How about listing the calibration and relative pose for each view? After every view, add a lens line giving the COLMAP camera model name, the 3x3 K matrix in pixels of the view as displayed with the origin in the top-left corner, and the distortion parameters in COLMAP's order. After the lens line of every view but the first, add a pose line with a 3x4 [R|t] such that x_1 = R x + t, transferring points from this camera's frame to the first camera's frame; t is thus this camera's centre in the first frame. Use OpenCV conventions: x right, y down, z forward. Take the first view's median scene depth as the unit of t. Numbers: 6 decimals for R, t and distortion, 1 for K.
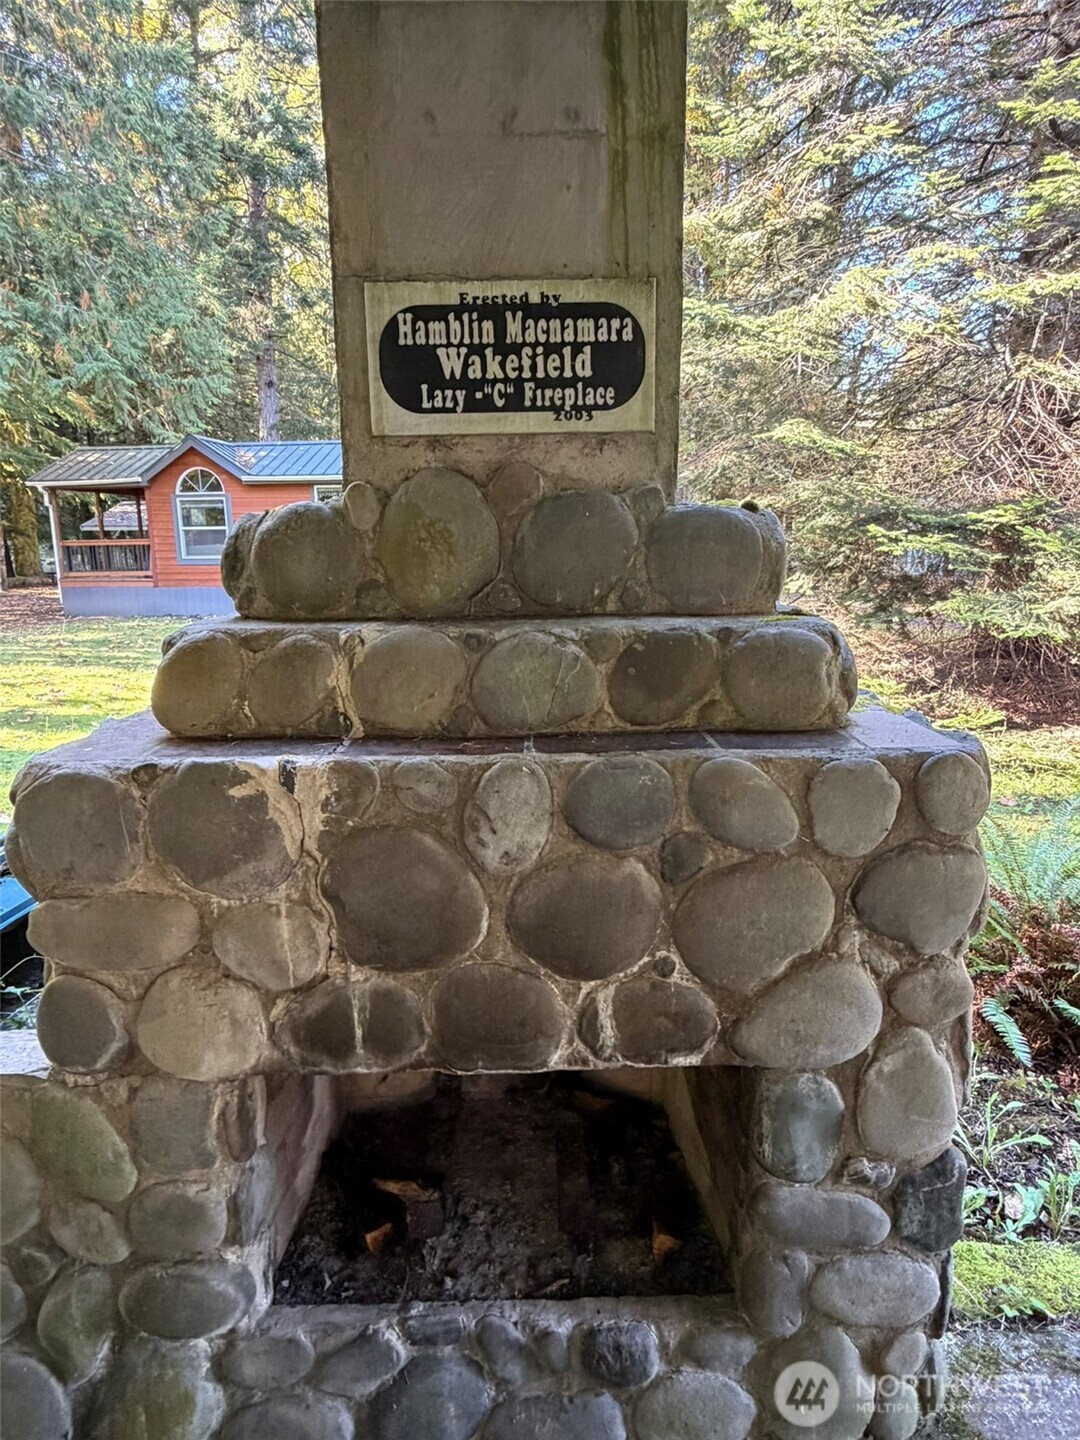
lens RADIAL K [[836.4, 0, 540.6], [0, 836.4, 721.5], [0, 0, 1]] dist [-0.002321, -0.000609]
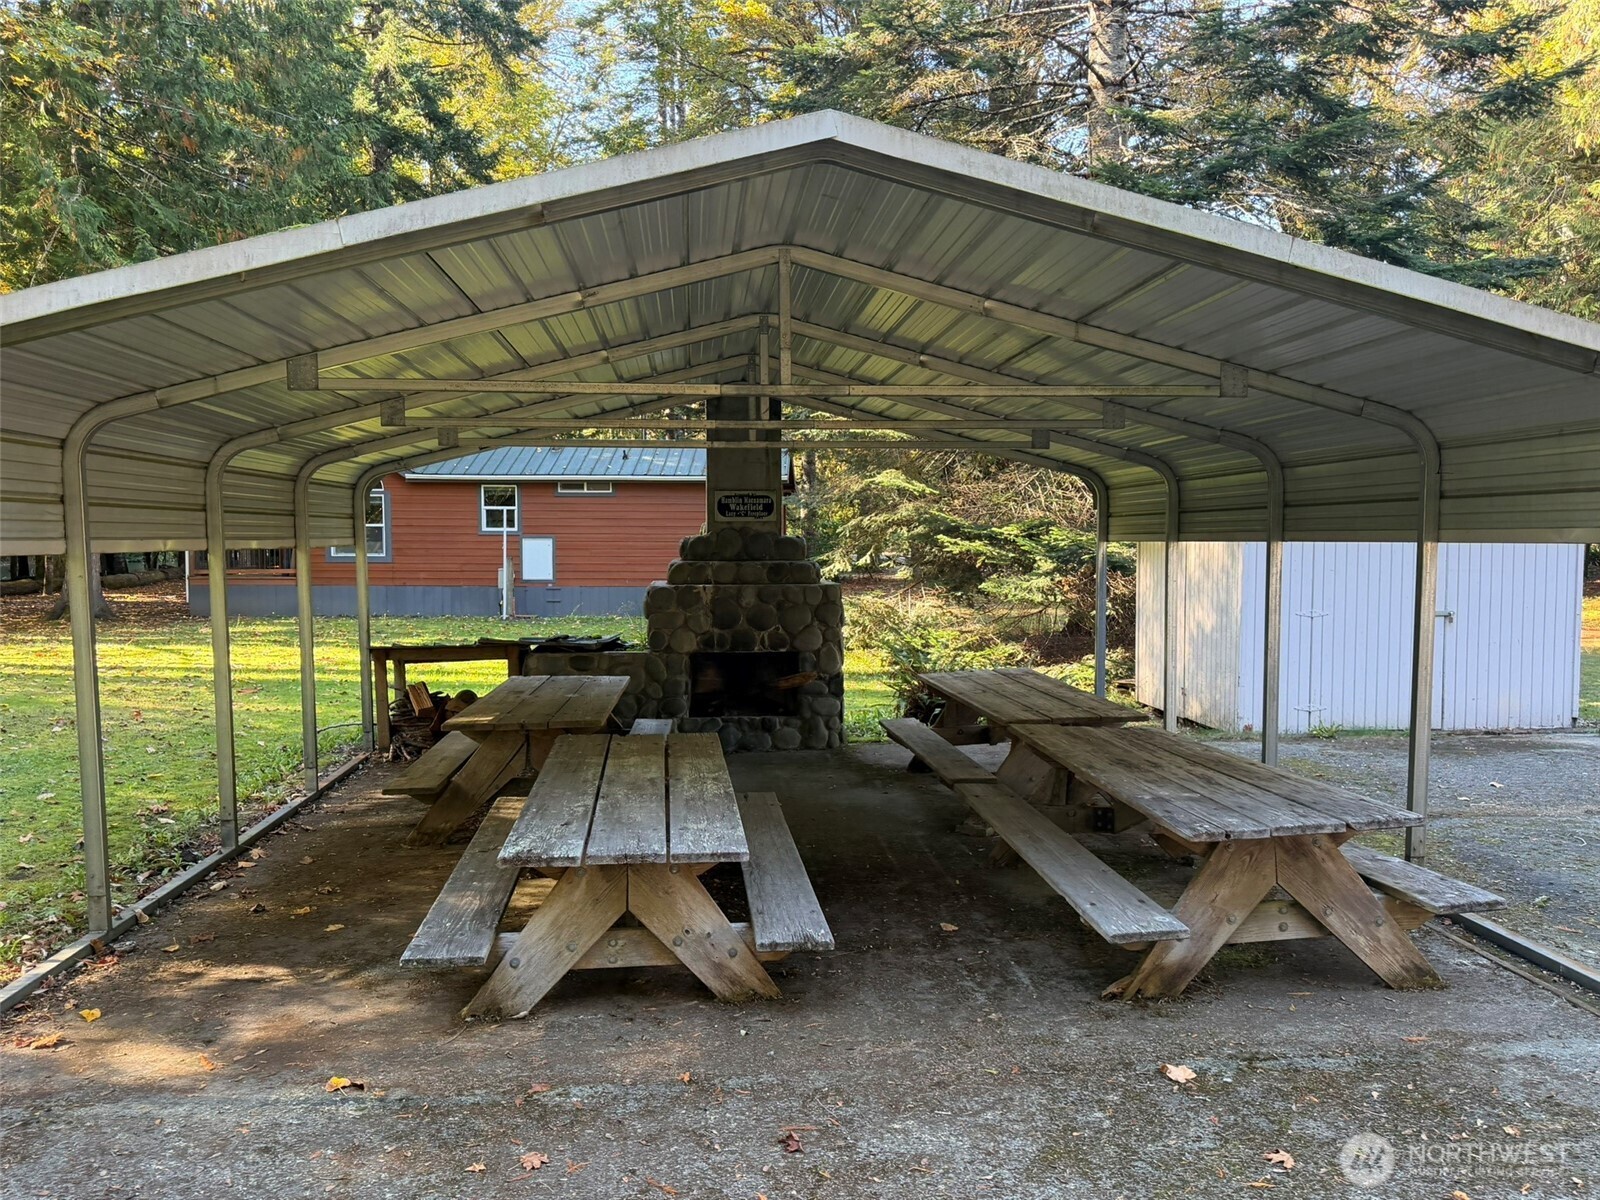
lens RADIAL K [[1210.1, 0, 800.9], [0, 1210.1, 600.1], [0, 0, 1]] dist [0.025039, -0.006790]
pose [[0.995732, 0.004443, 0.092182, -0.350501], [0.010646, 0.986642, -0.162553, 1.199779], [-0.091673, 0.162840, 0.982384, -5.642930]]
